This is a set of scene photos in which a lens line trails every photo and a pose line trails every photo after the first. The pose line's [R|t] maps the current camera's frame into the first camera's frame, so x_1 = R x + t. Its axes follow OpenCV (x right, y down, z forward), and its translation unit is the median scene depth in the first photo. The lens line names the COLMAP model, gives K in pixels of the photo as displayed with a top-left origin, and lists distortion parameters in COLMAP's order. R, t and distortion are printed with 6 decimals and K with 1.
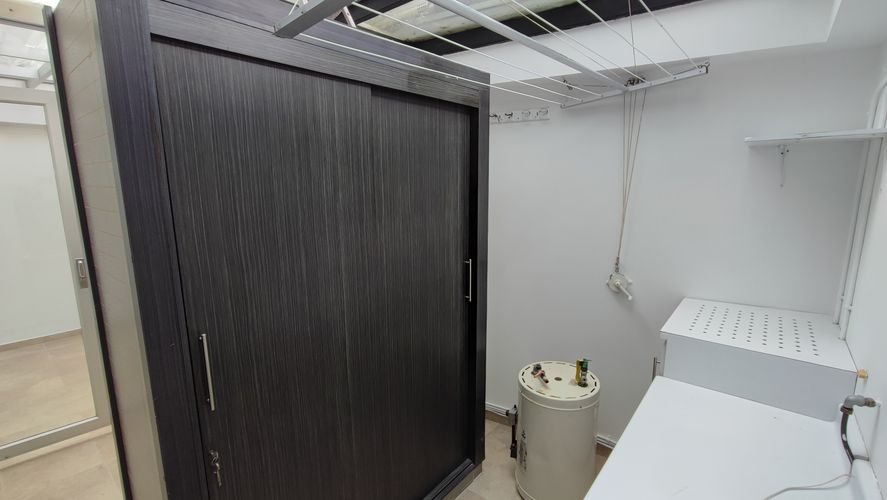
lens RADIAL K [[402.8, 0, 443.7], [0, 402.8, 249.9], [0, 0, 1]] dist [-0.009794, 0.006117]
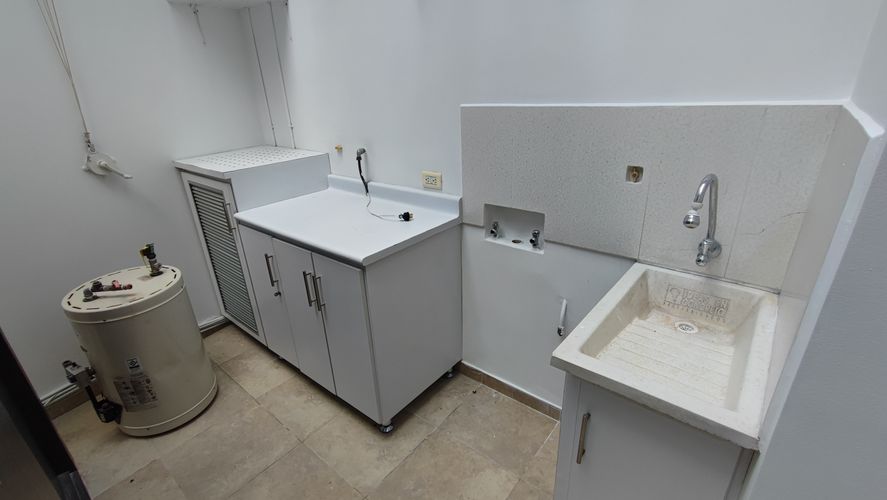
lens RADIAL K [[402.8, 0, 445.2], [0, 402.8, 251.0], [0, 0, 1]] dist [-0.009794, 0.006117]
pose [[-0.010164, -0.384340, 0.923136, -0.473809], [0.211701, 0.901430, 0.377634, 0.091973], [-0.977282, 0.199267, 0.072203, 0.310243]]
